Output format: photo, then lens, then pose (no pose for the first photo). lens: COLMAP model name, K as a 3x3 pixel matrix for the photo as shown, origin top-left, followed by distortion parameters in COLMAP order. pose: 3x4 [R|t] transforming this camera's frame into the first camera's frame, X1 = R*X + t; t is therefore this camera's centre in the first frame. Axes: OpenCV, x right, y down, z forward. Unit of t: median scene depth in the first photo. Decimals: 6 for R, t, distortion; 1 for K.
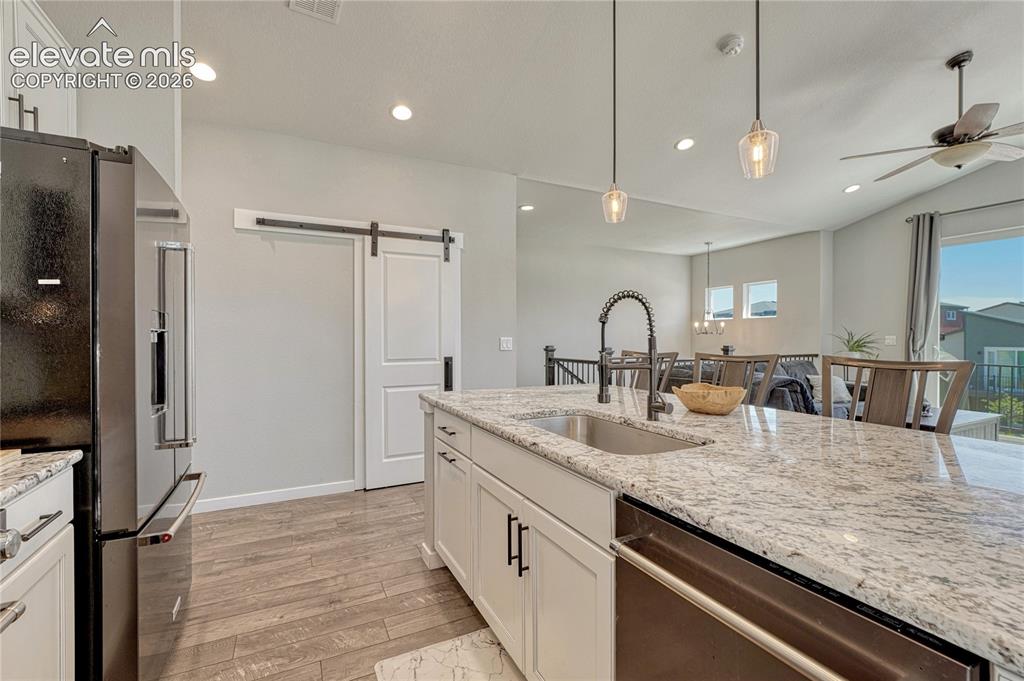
lens RADIAL K [[449.6, 0, 512.1], [0, 449.6, 344.6], [0, 0, 1]] dist [-0.003130, 0.000074]
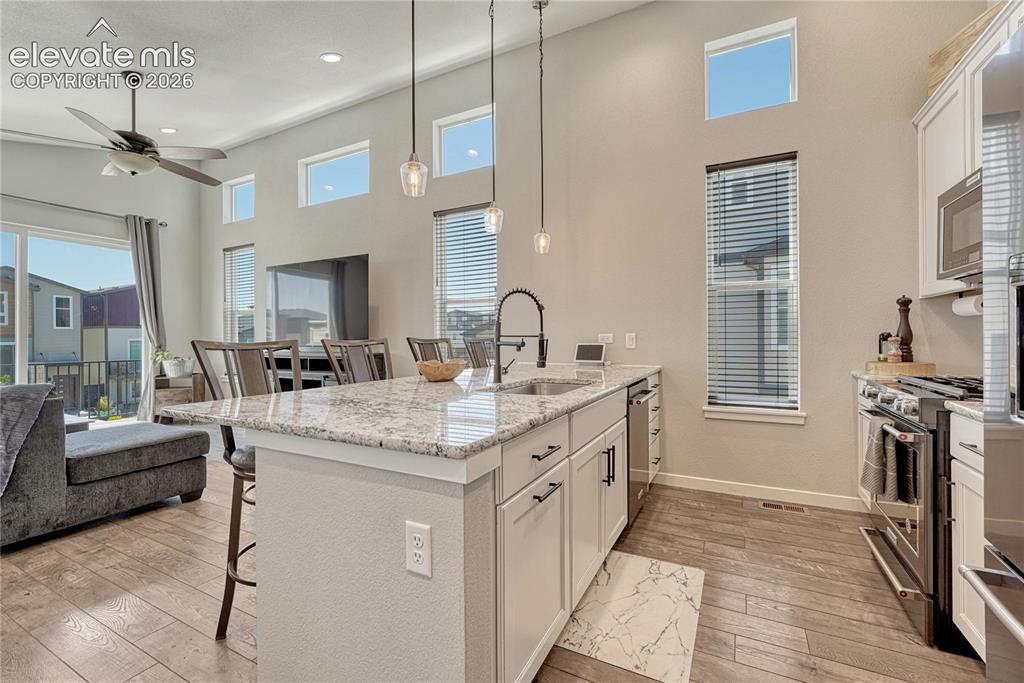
lens RADIAL K [[433.7, 0, 512.8], [0, 433.7, 338.9], [0, 0, 1]] dist [-0.017350, 0.000147]
pose [[-0.592178, 0.003551, 0.805799, -0.332827], [0.018172, 0.999795, 0.008948, 0.011246], [-0.805602, 0.019942, -0.592122, 0.770920]]
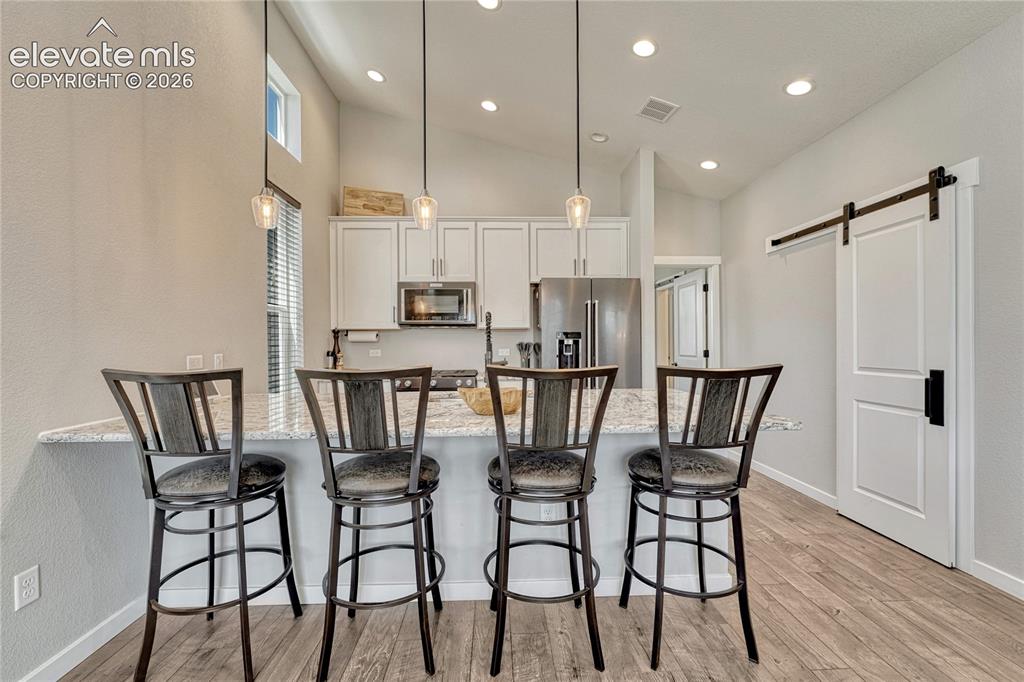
lens RADIAL K [[426.3, 0, 513.5], [0, 426.3, 344.2], [0, 0, 1]] dist [-0.008806, 0.000032]
pose [[-0.411092, 0.009962, -0.911539, 0.641577], [-0.005940, 0.999890, 0.013607, -0.013756], [0.911575, 0.011008, -0.410987, 0.703265]]
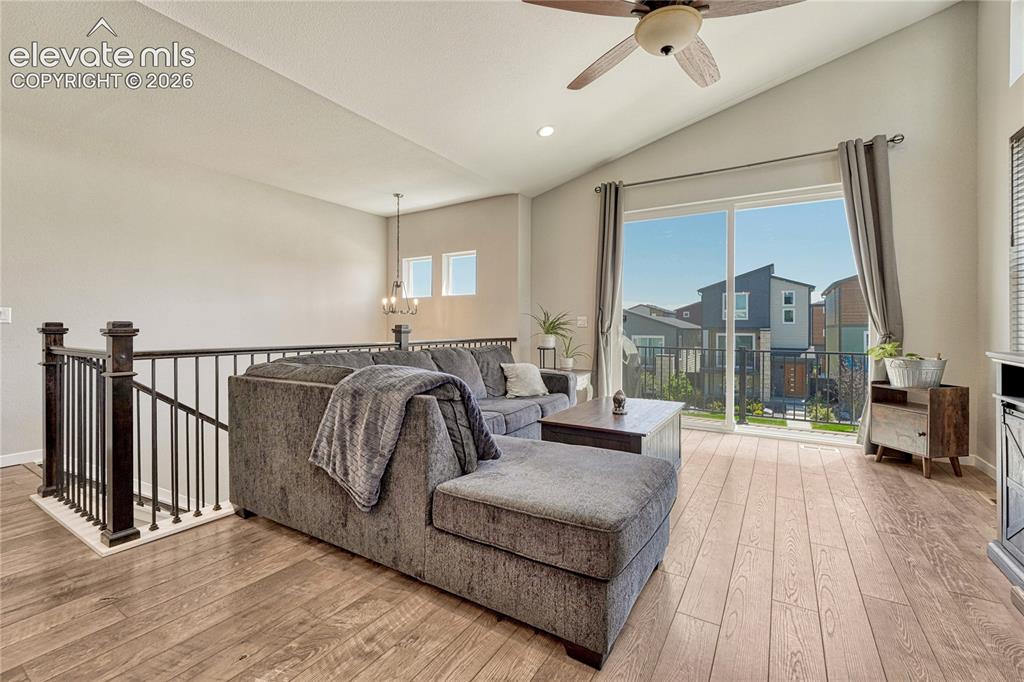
lens RADIAL K [[433.5, 0, 515.0], [0, 433.5, 331.5], [0, 0, 1]] dist [-0.003309, -0.000054]
pose [[0.849947, 0.001995, 0.526864, 0.407165], [0.002621, 0.999964, -0.008014, 0.026139], [-0.526862, 0.008192, 0.849912, 0.500175]]
